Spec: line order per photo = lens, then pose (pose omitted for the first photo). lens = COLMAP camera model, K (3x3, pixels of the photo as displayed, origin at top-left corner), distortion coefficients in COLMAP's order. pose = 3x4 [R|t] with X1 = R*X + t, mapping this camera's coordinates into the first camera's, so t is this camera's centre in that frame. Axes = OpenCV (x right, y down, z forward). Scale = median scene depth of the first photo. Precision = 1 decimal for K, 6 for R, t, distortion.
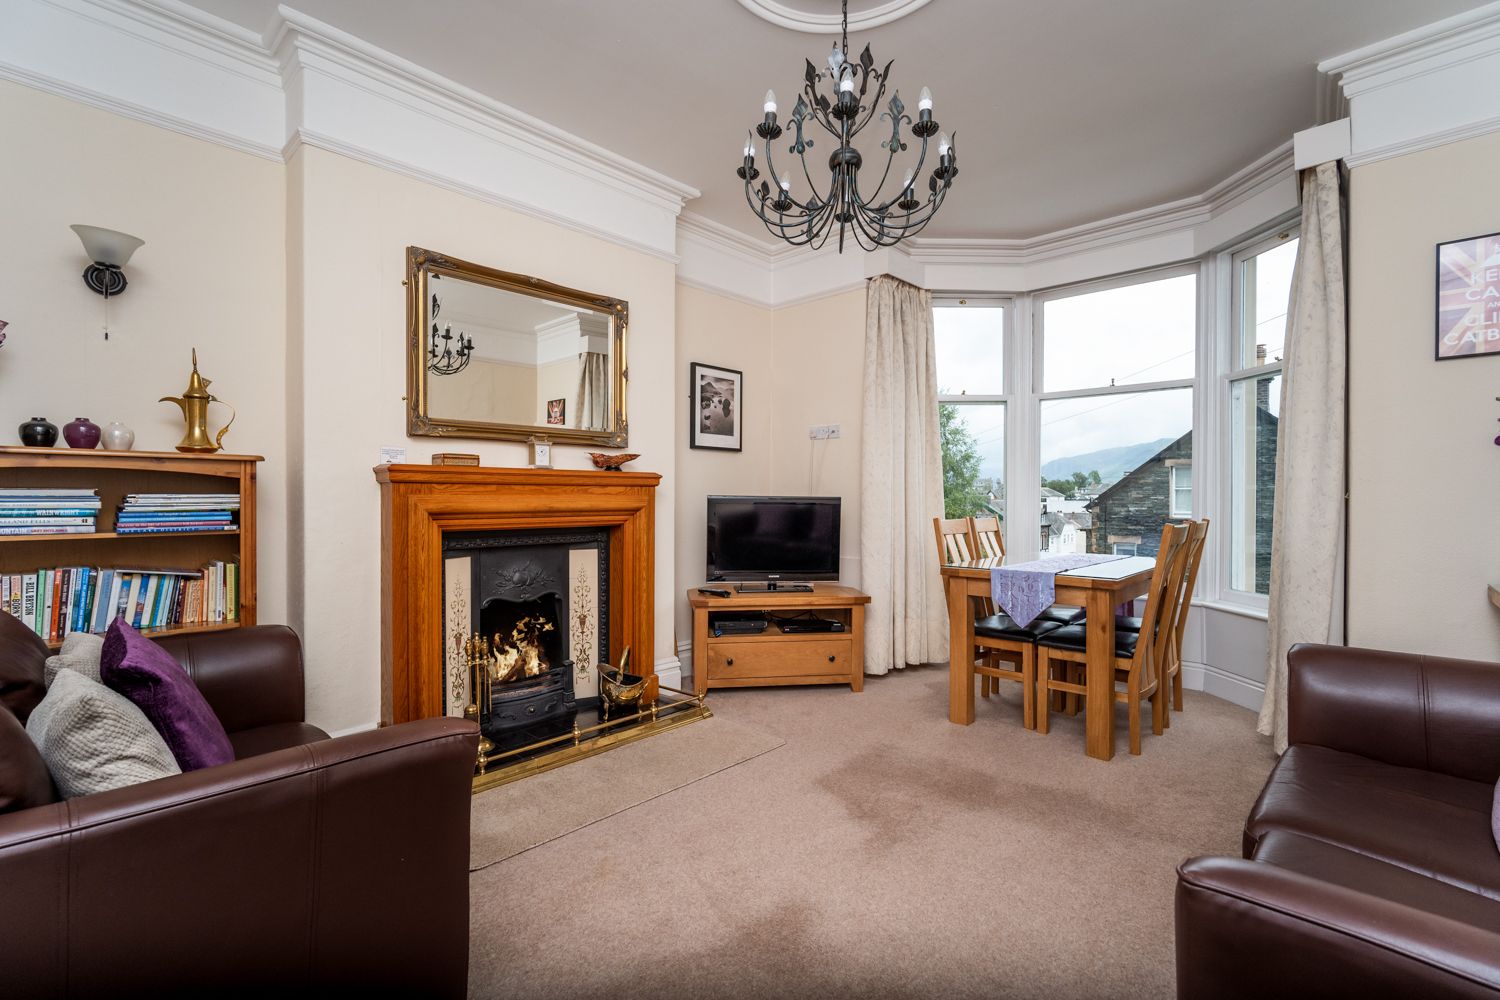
lens RADIAL K [[659.0, 0, 763.5], [0, 659.0, 489.6], [0, 0, 1]] dist [0.000052, -0.000160]
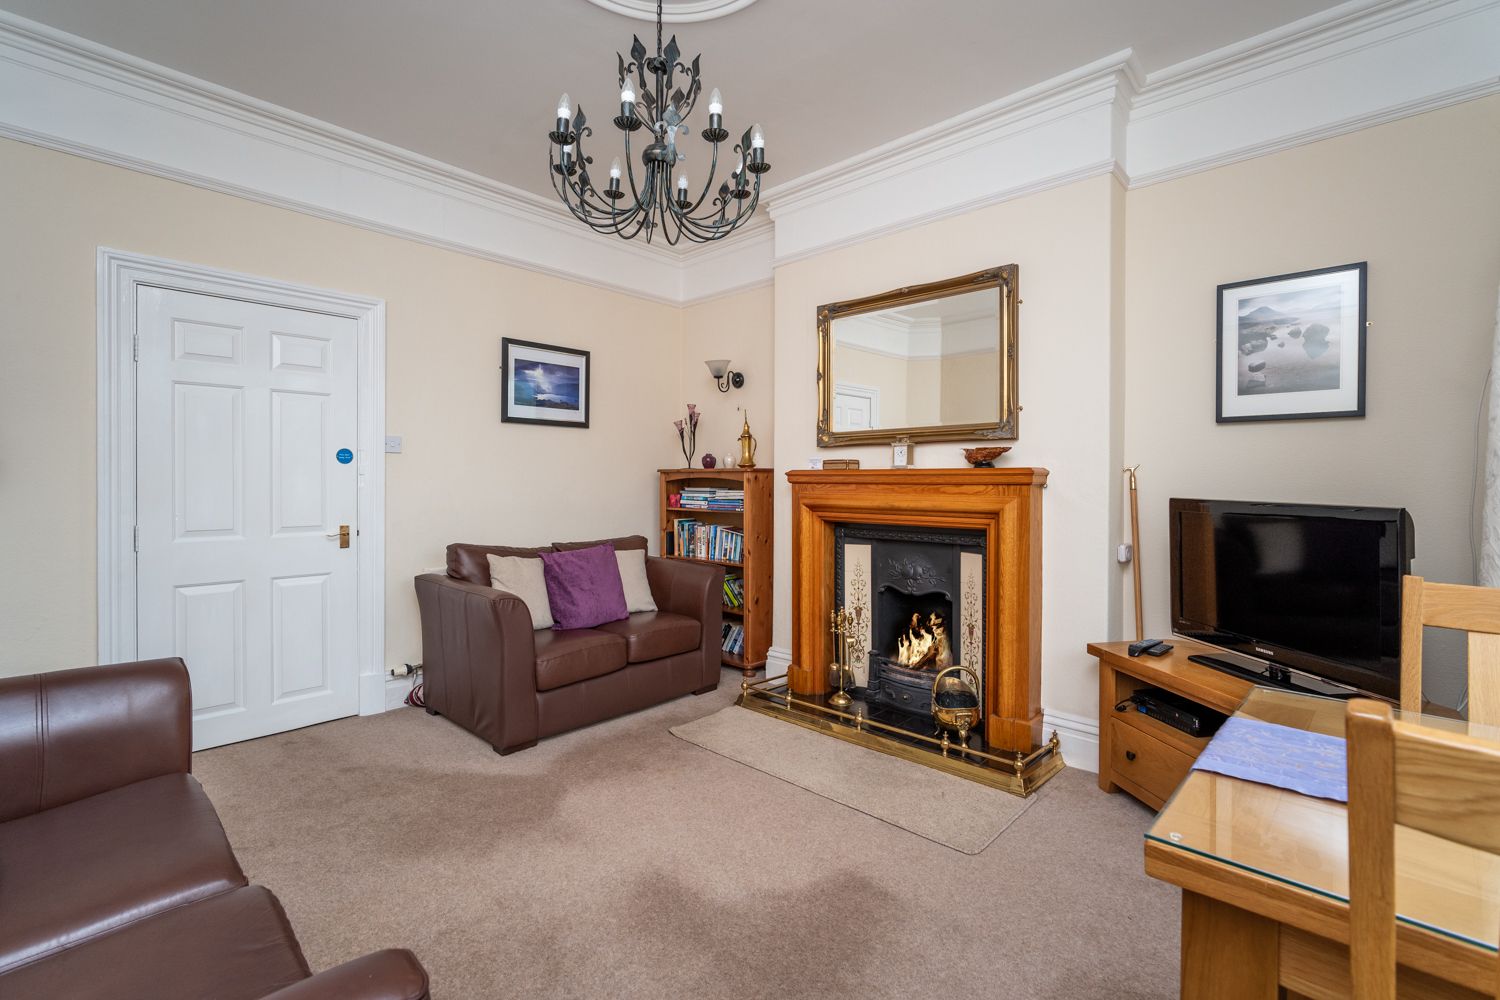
lens RADIAL K [[659.0, 0, 763.5], [0, 659.0, 489.6], [0, 0, 1]] dist [0.000052, -0.000160]
pose [[-0.001117, 0.000486, -0.999999, 0.686670], [-0.003685, 0.999993, 0.000490, 0.002208], [0.999993, 0.003685, -0.001115, 0.750730]]
